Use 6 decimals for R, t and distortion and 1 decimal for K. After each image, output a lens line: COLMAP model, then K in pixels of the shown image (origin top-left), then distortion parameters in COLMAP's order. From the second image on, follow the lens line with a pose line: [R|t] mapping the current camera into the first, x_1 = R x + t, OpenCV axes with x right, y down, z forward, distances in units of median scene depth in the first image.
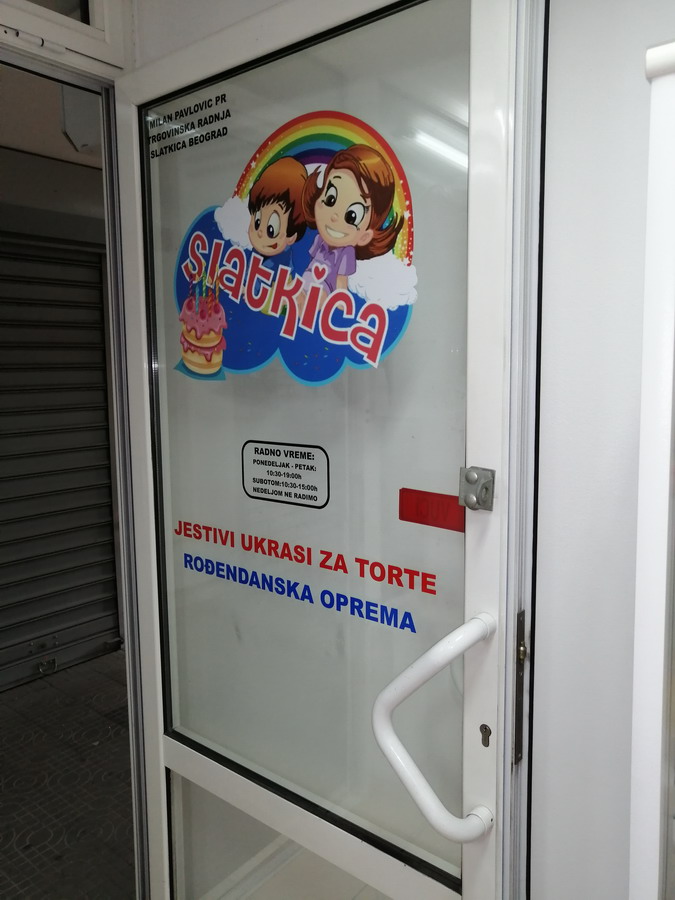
lens RADIAL K [[695.6, 0, 338.0], [0, 695.6, 448.6], [0, 0, 1]] dist [-0.011453, 0.016222]
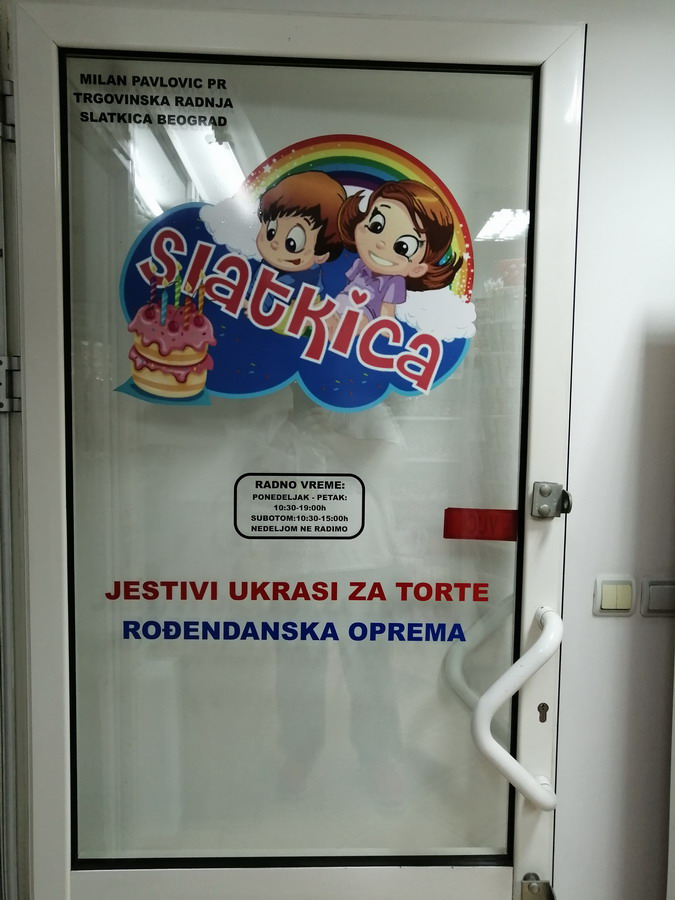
lens RADIAL K [[695.6, 0, 337.7], [0, 695.6, 449.7], [0, 0, 1]] dist [-0.011453, 0.016222]
pose [[0.752213, -0.033145, 0.658086, -0.664112], [0.057033, 0.998261, -0.014913, -0.023729], [-0.656447, 0.048750, 0.752795, 0.275489]]
